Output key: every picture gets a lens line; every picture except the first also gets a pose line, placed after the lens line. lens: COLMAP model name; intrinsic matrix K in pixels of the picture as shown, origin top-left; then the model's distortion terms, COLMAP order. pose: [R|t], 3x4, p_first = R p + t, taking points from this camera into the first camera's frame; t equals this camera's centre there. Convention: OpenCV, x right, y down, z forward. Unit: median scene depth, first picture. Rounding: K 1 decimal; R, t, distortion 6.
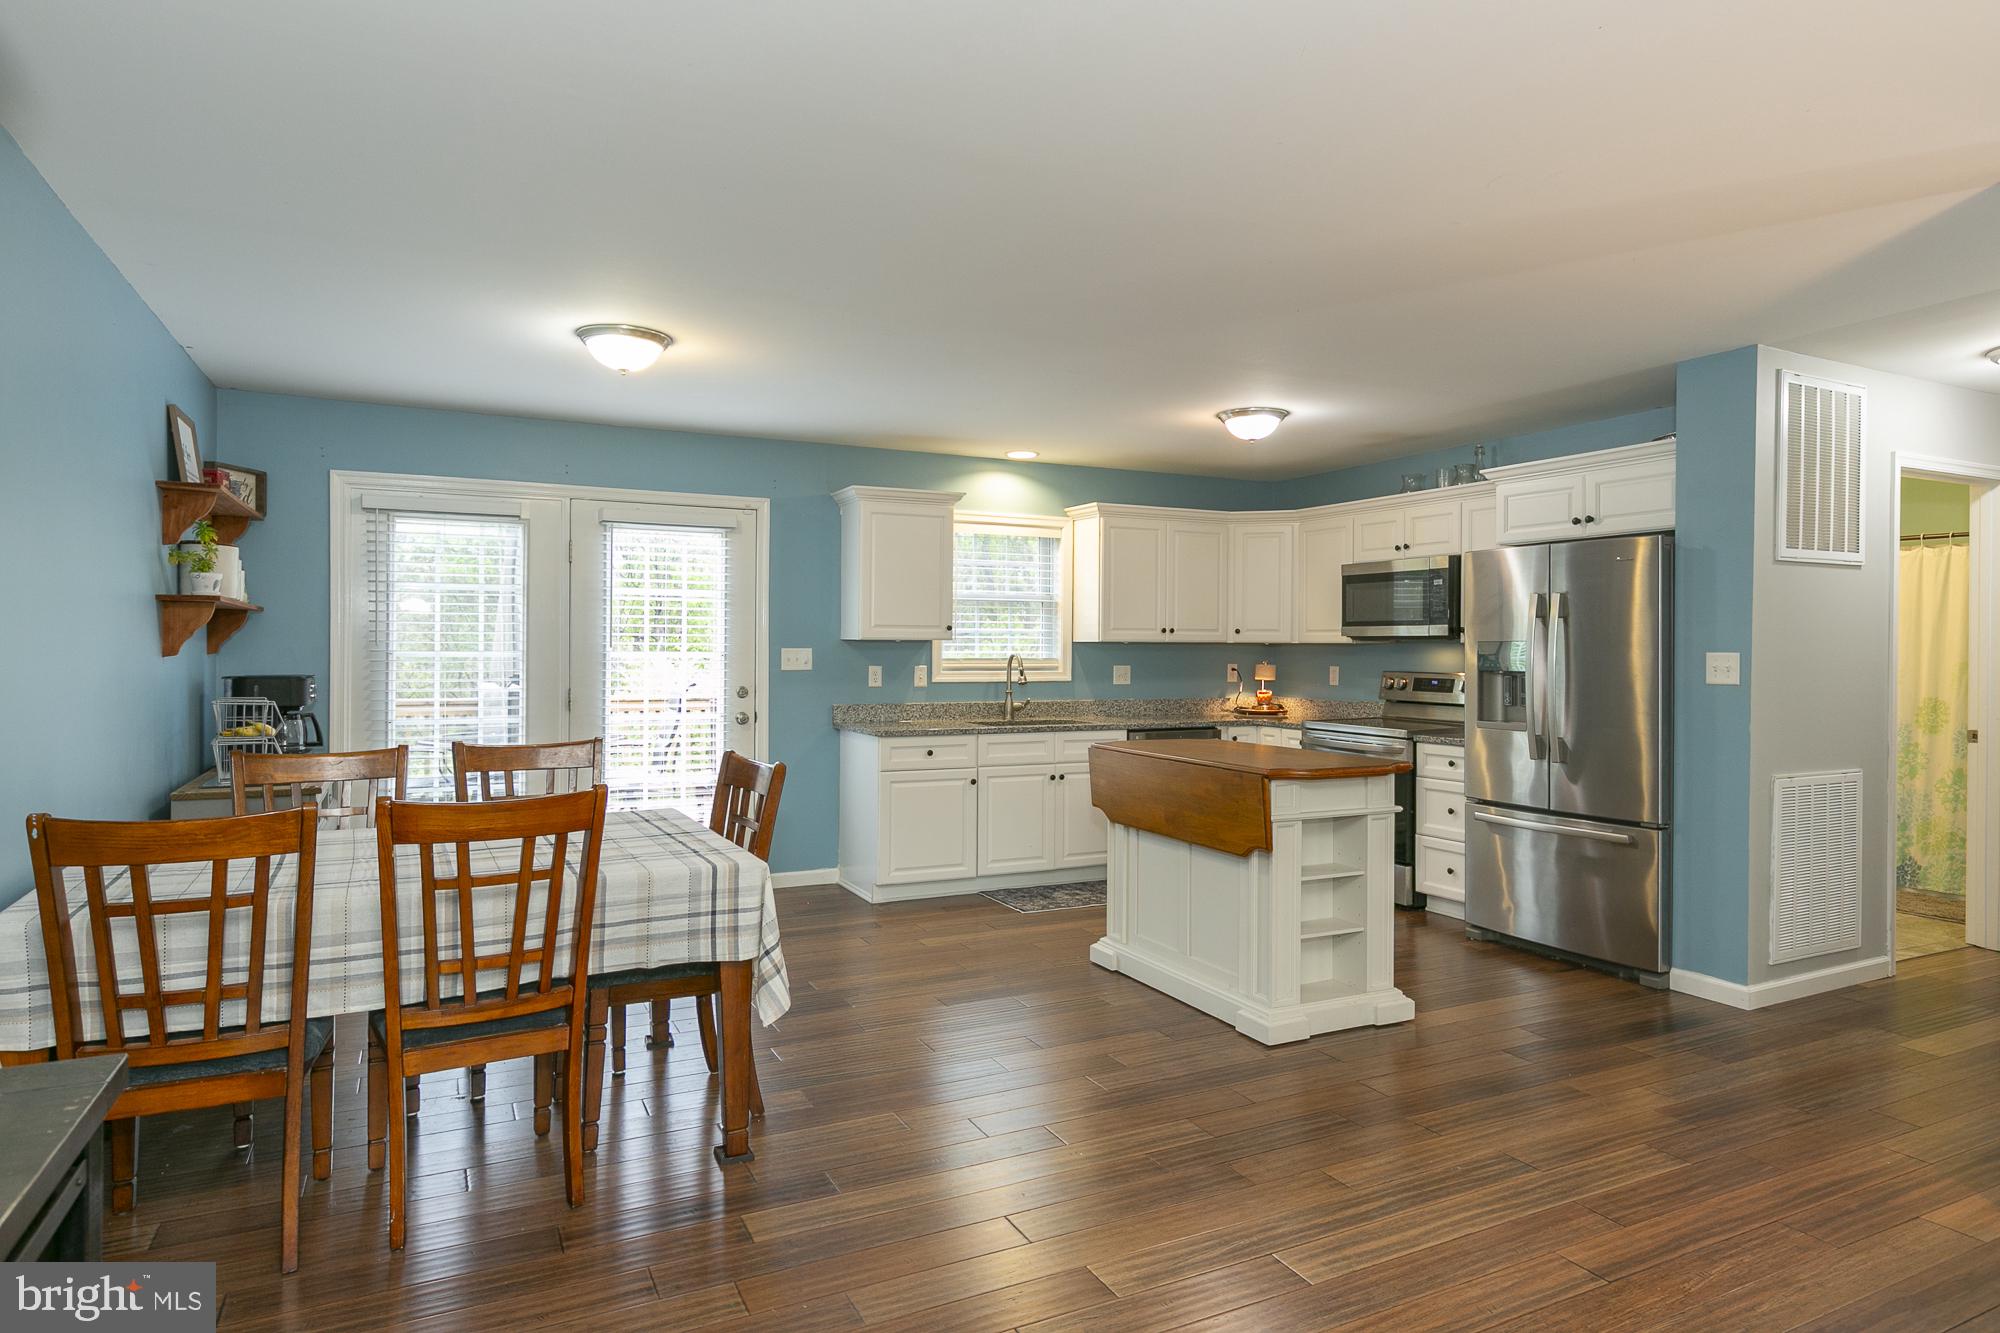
lens RADIAL K [[1121.0, 0, 992.2], [0, 1121.0, 647.2], [0, 0, 1]] dist [0.004172, -0.002562]
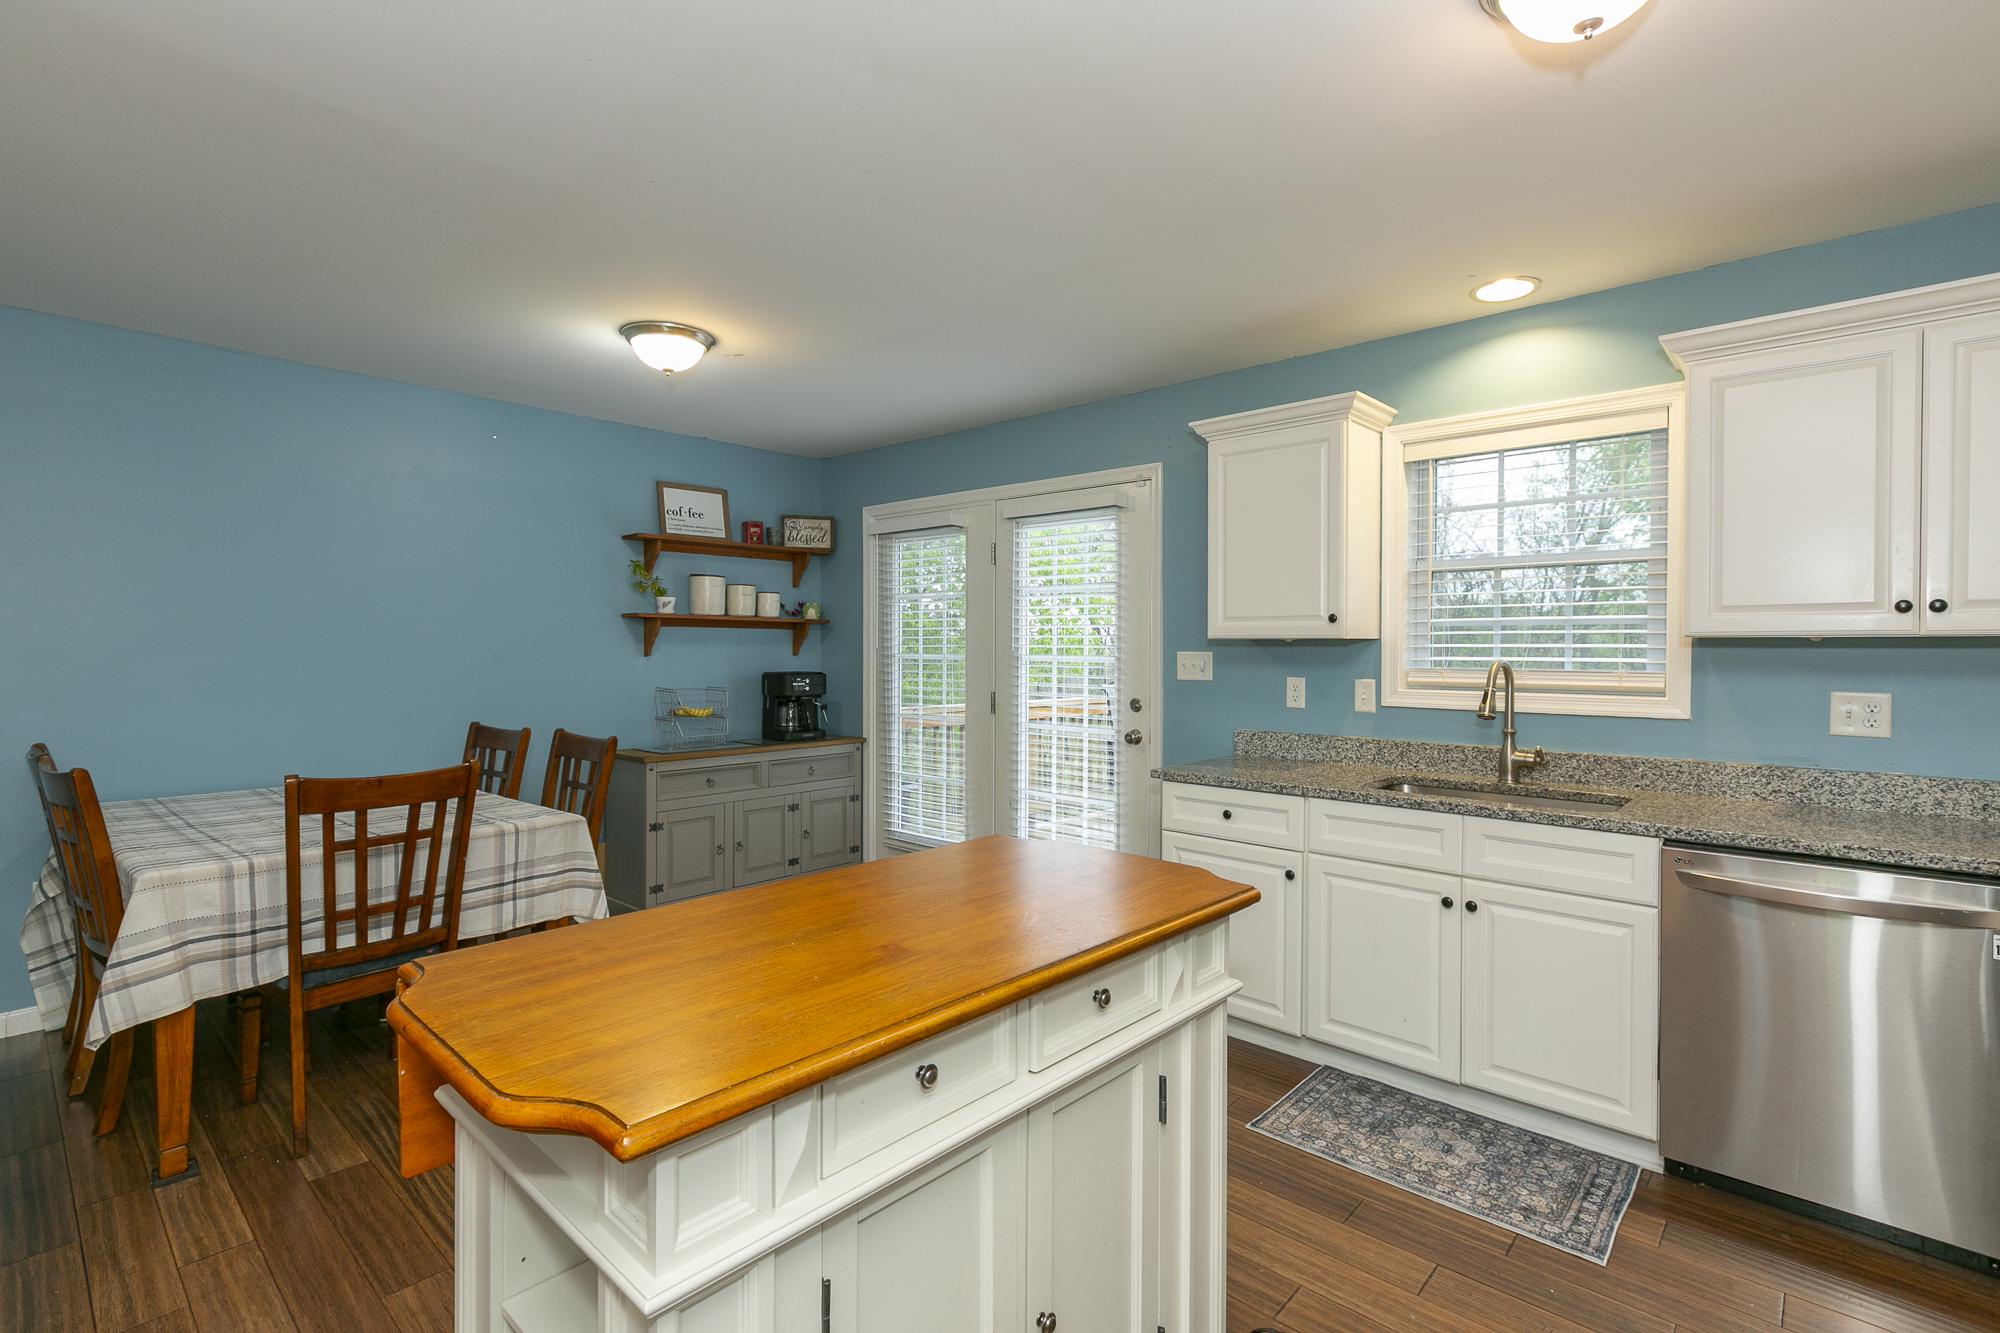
lens RADIAL K [[948.9, 0, 1000.0], [0, 948.9, 666.5], [0, 0, 1]] dist [0.005681, -0.000386]
pose [[0.370476, 0.013128, -0.928749, 0.442972], [-0.002505, 0.999911, 0.013134, 0.003523], [0.928839, -0.002539, 0.370476, 0.743288]]
